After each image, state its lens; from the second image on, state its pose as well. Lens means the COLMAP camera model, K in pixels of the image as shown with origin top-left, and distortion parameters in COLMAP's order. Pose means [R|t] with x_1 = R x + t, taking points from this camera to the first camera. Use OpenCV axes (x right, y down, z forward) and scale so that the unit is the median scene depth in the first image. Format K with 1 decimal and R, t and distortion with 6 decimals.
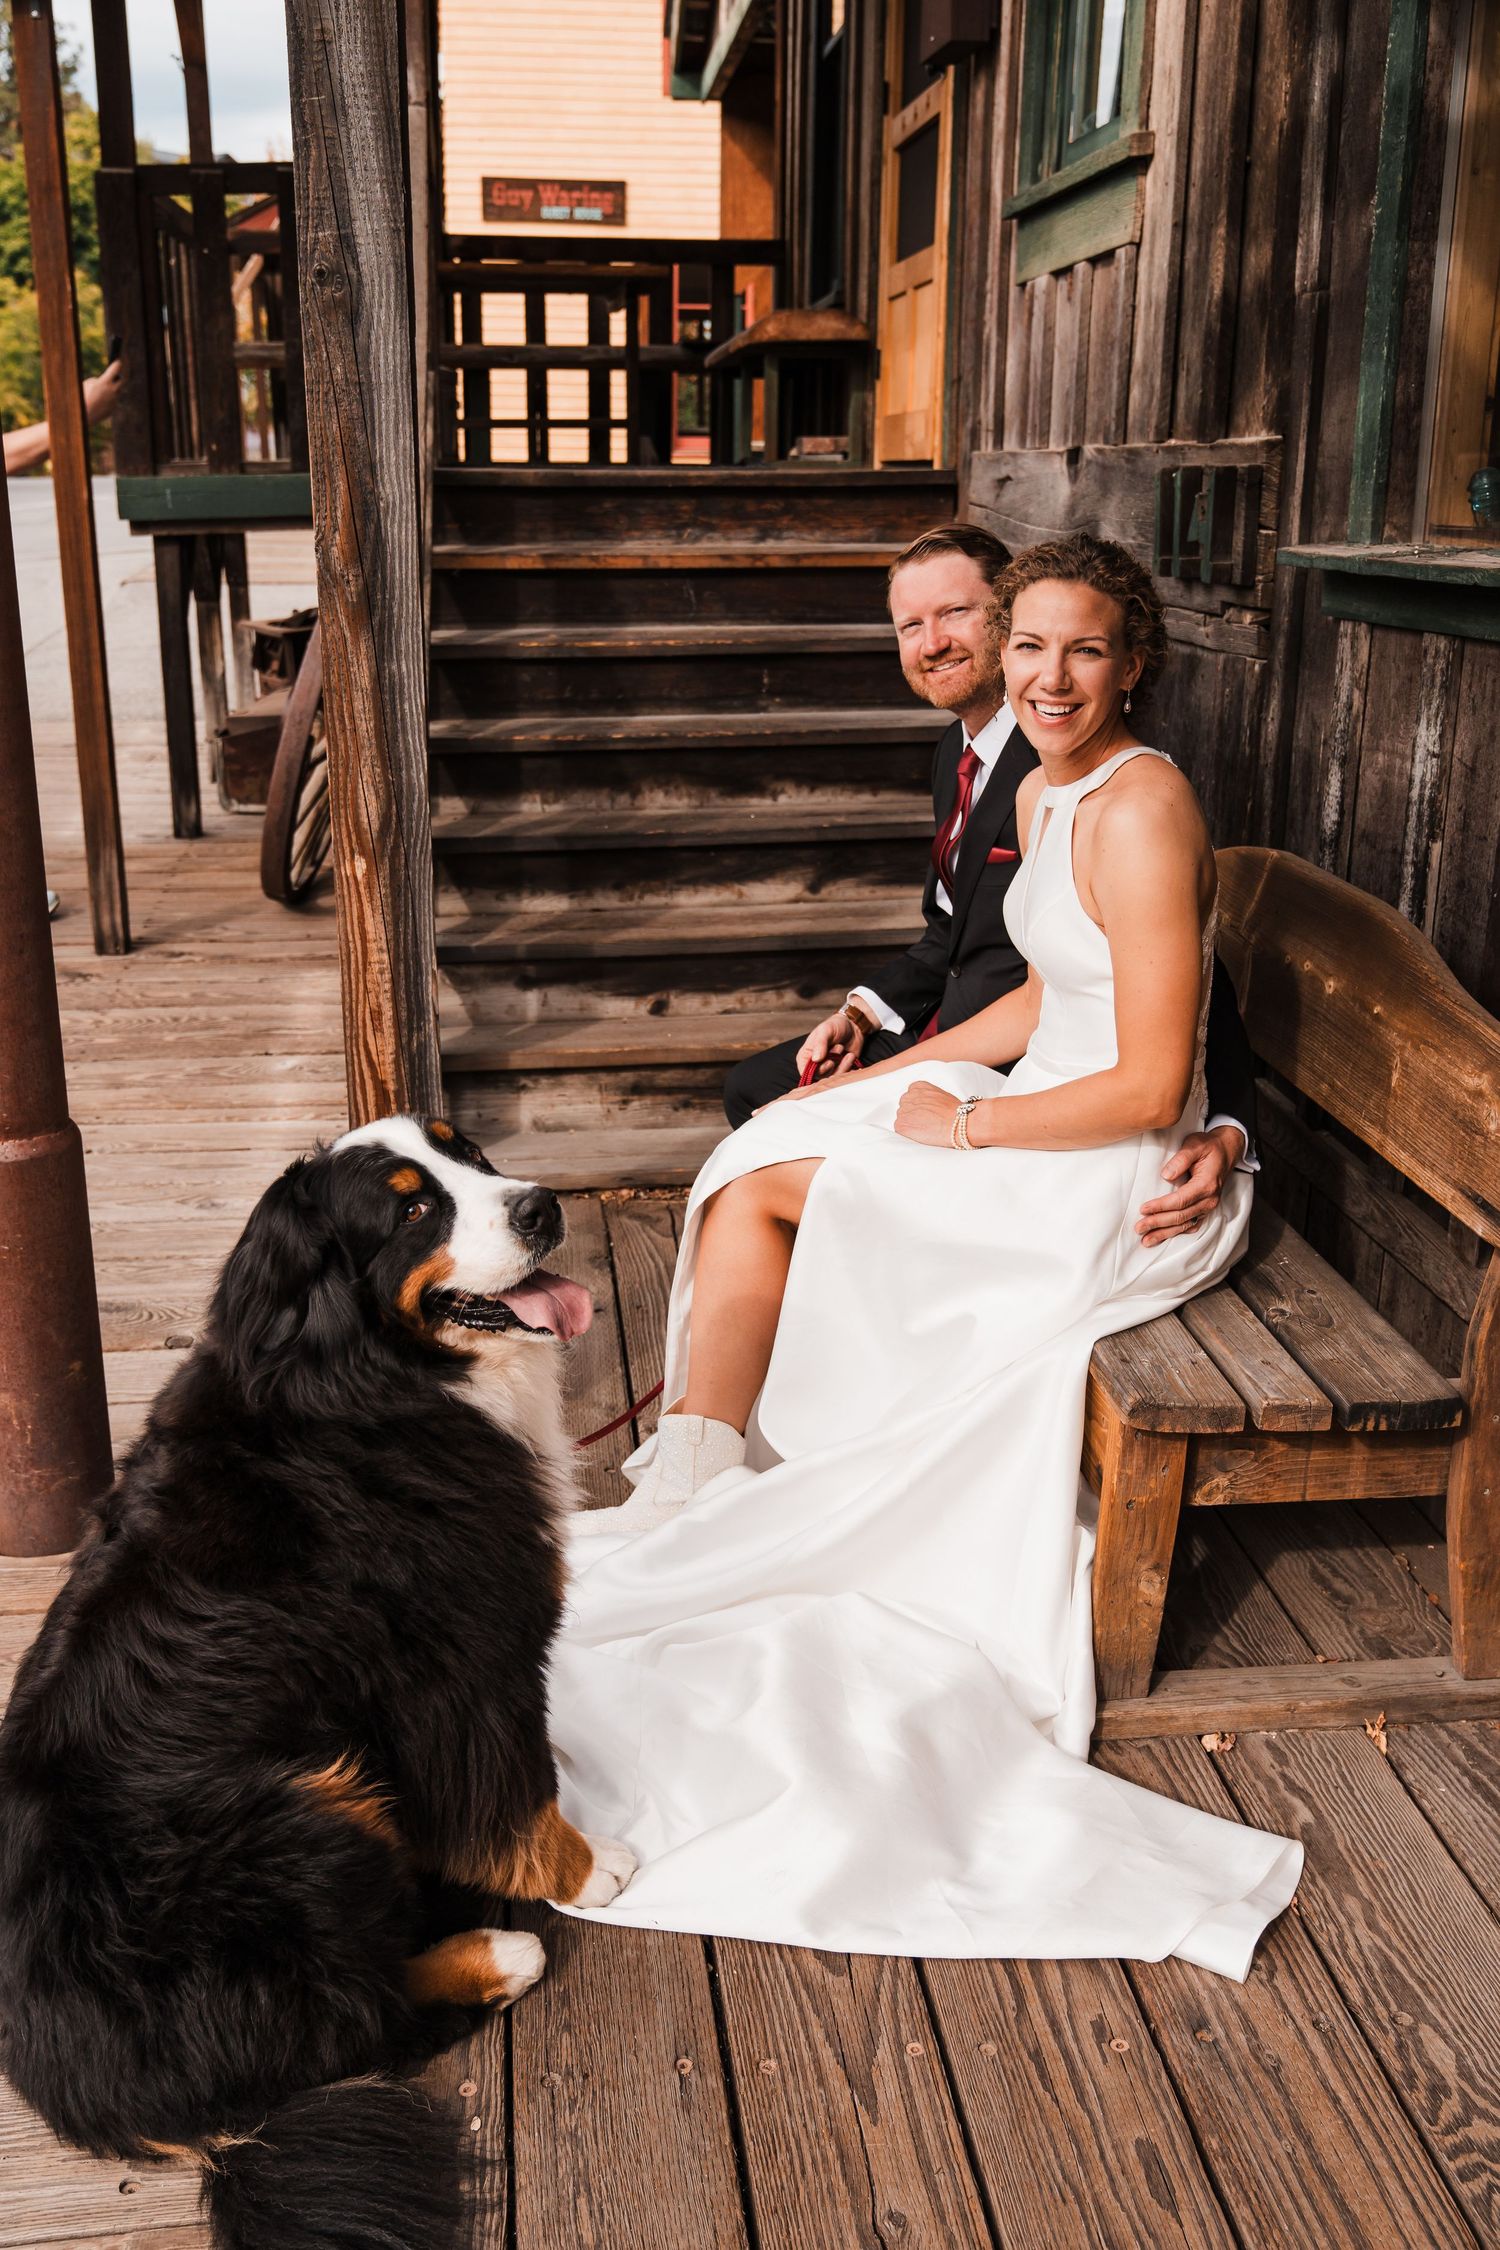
lens RADIAL K [[2072.3, 0, 749.3], [0, 2072.3, 1121.4], [0, 0, 1]] dist [0.036053, 0.000000]
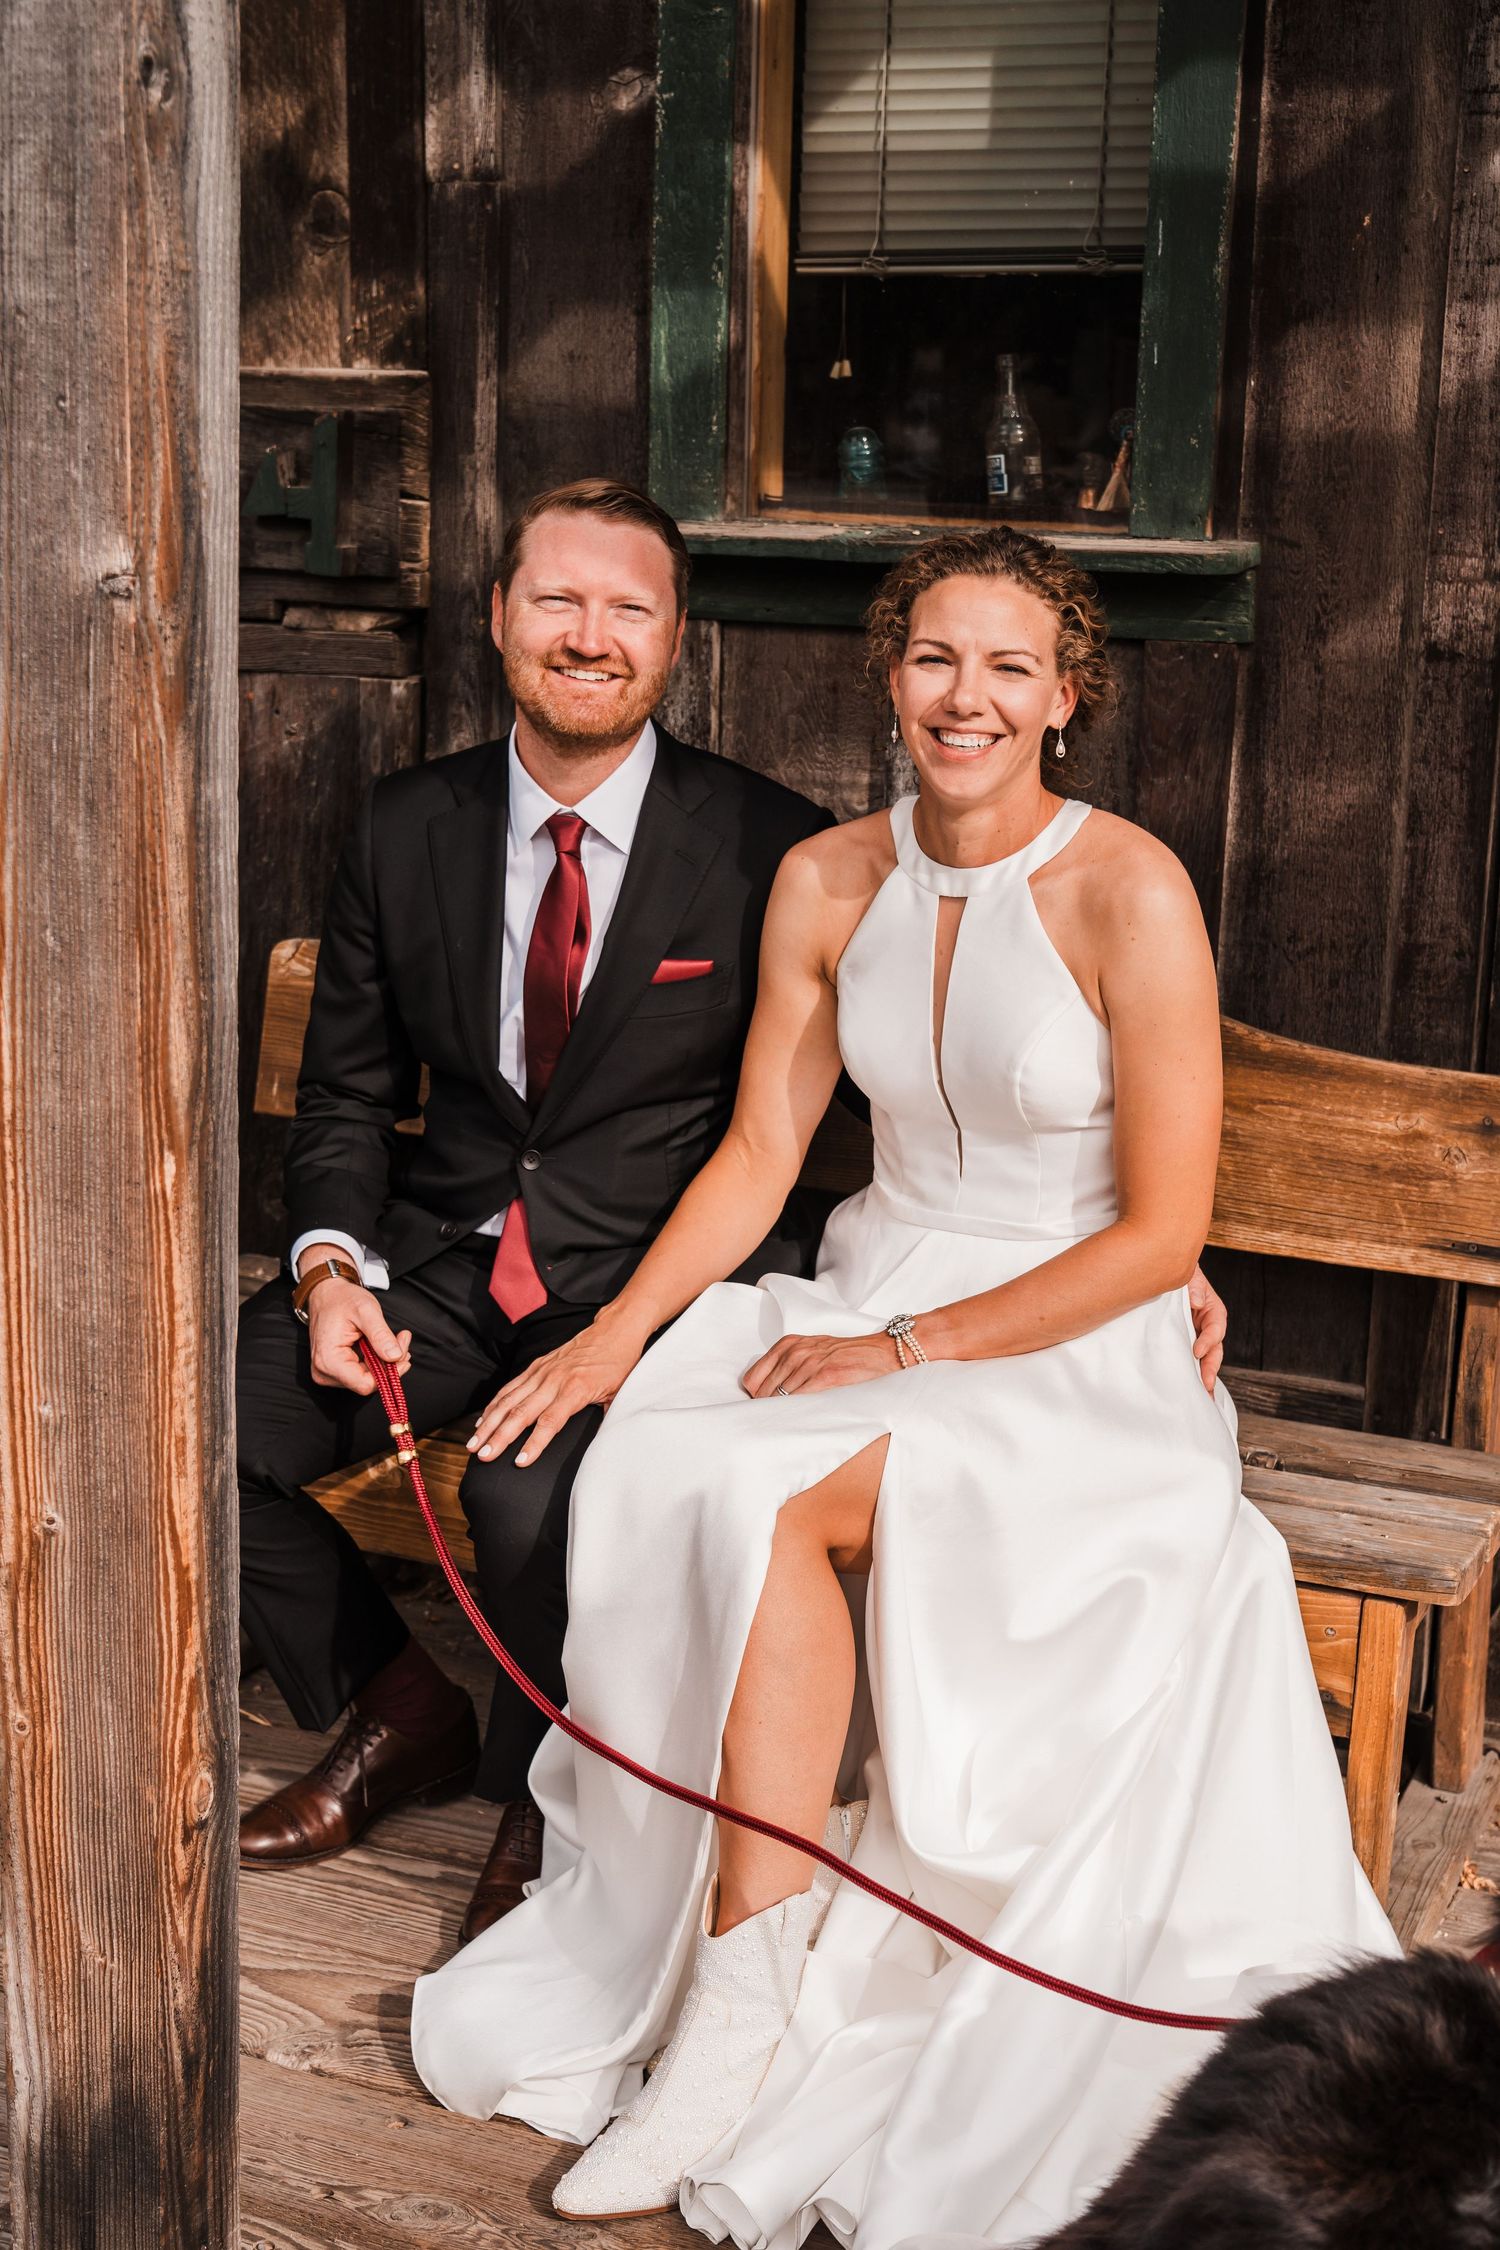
lens RADIAL K [[3036.3, 0, 750.2], [0, 3036.3, 1127.4], [0, 0, 1]] dist [0.037966, 0.000000]
pose [[0.525894, -0.187011, 0.829736, -0.755832], [0.232266, 0.970027, 0.071418, -0.156850], [-0.818223, 0.155162, 0.553567, 0.462028]]
